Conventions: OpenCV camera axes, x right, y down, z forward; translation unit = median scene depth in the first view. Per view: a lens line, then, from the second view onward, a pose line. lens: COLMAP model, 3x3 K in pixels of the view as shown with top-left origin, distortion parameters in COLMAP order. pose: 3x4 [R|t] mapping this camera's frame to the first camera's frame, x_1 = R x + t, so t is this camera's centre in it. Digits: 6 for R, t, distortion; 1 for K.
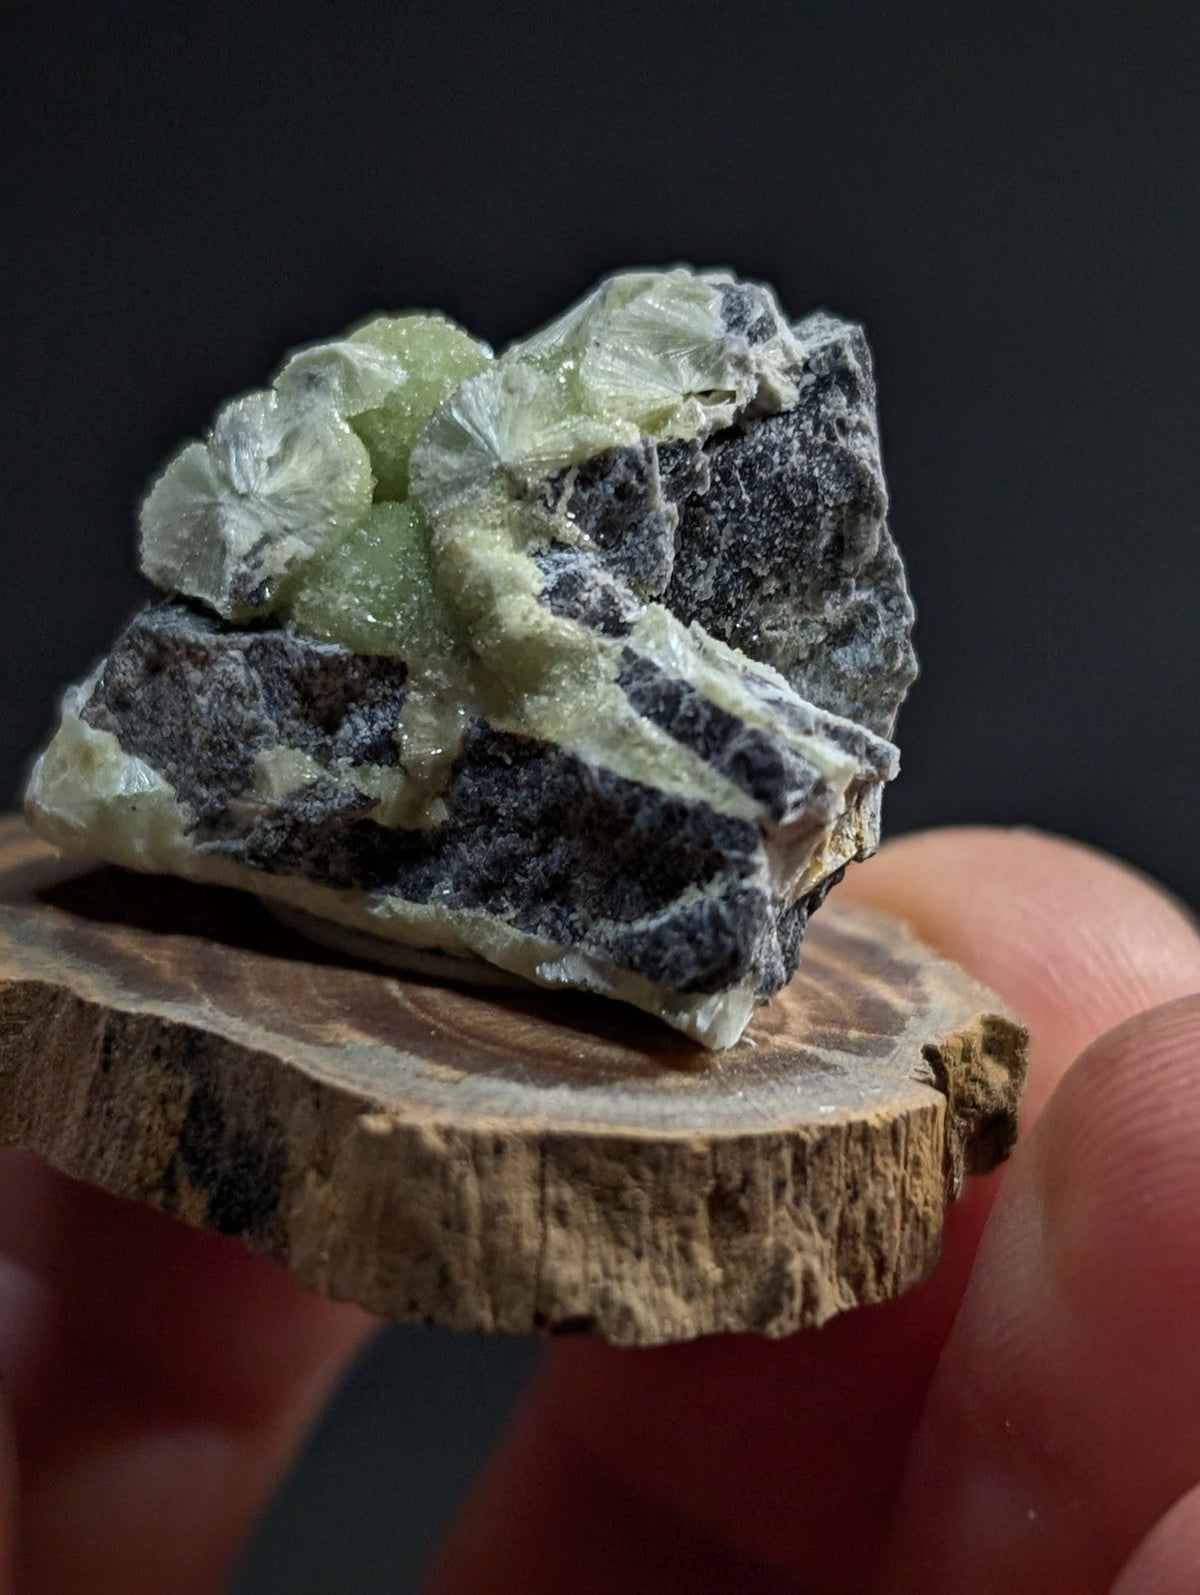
lens RADIAL K [[3557.5, 0, 658.9], [0, 3557.5, 765.6], [0, 0, 1]] dist [0.370363, -3.146754]
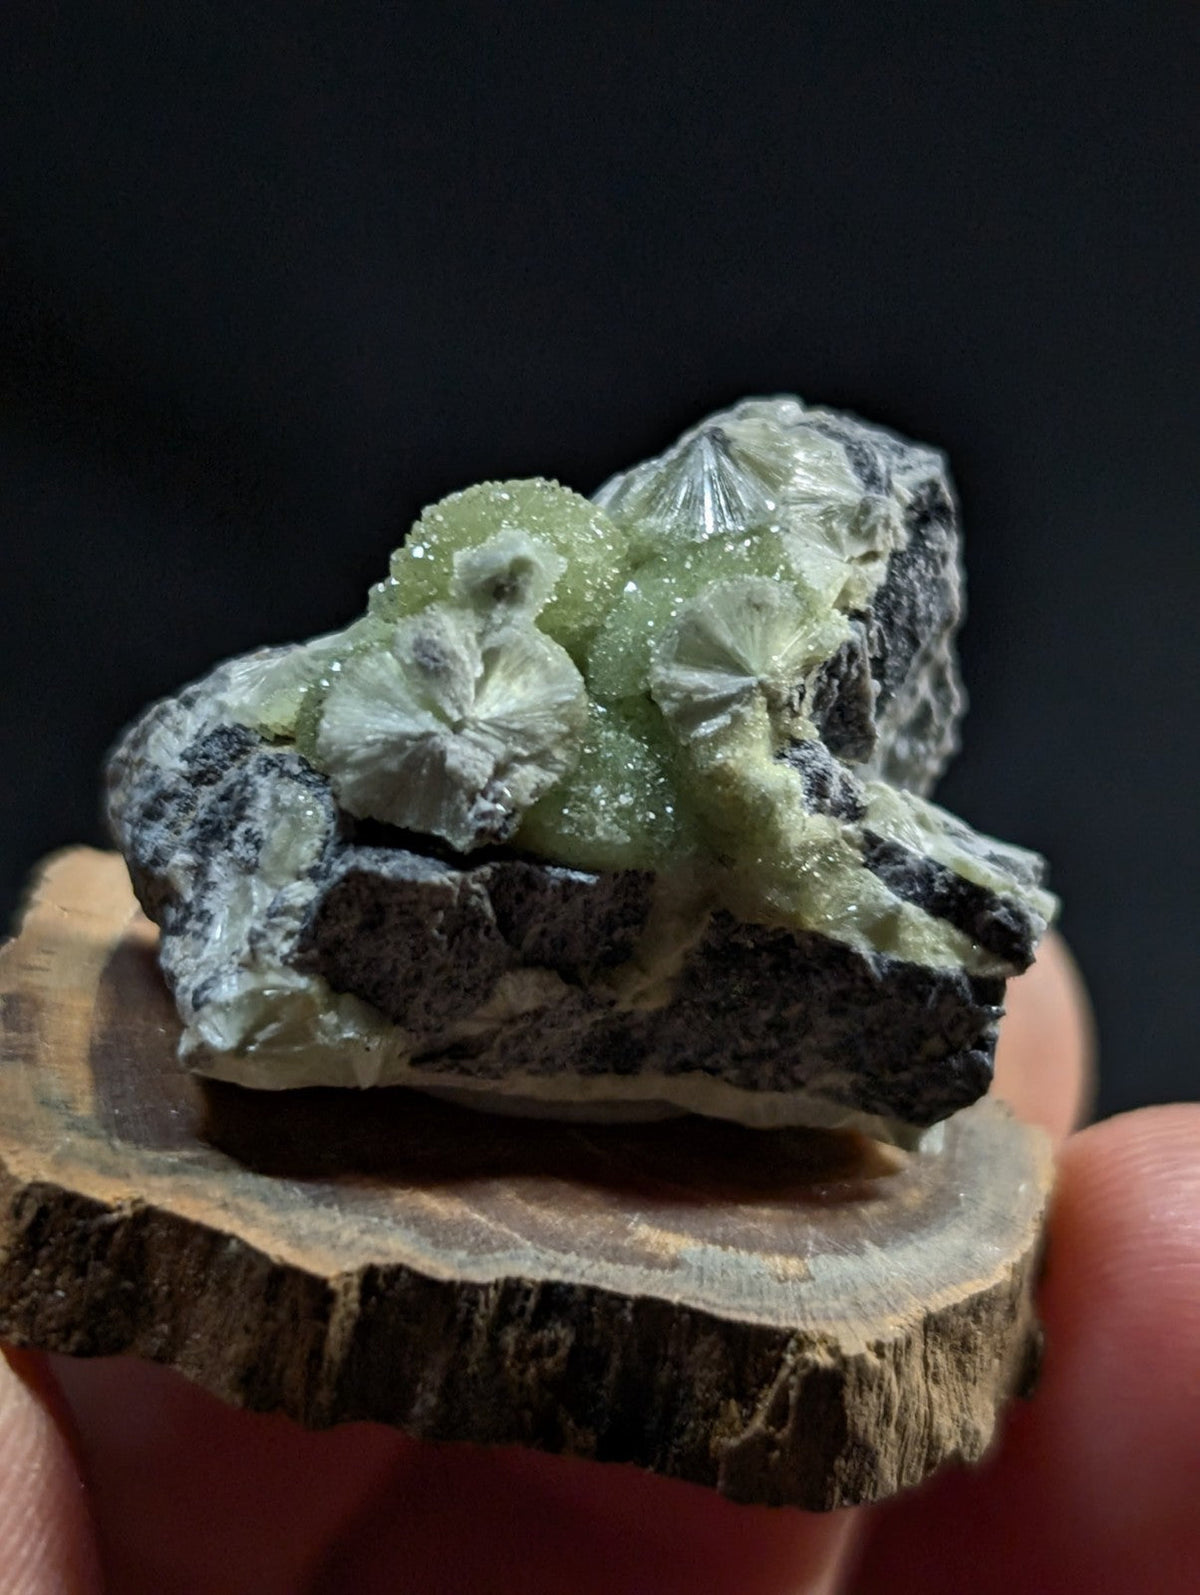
lens RADIAL K [[3557.5, 0, 658.9], [0, 3557.5, 765.6], [0, 0, 1]] dist [0.370363, -3.146754]
pose [[0.770774, -0.211702, 0.600908, -0.685140], [0.009688, 0.946964, 0.321193, -0.390400], [-0.637035, -0.241745, 0.731946, 0.273654]]
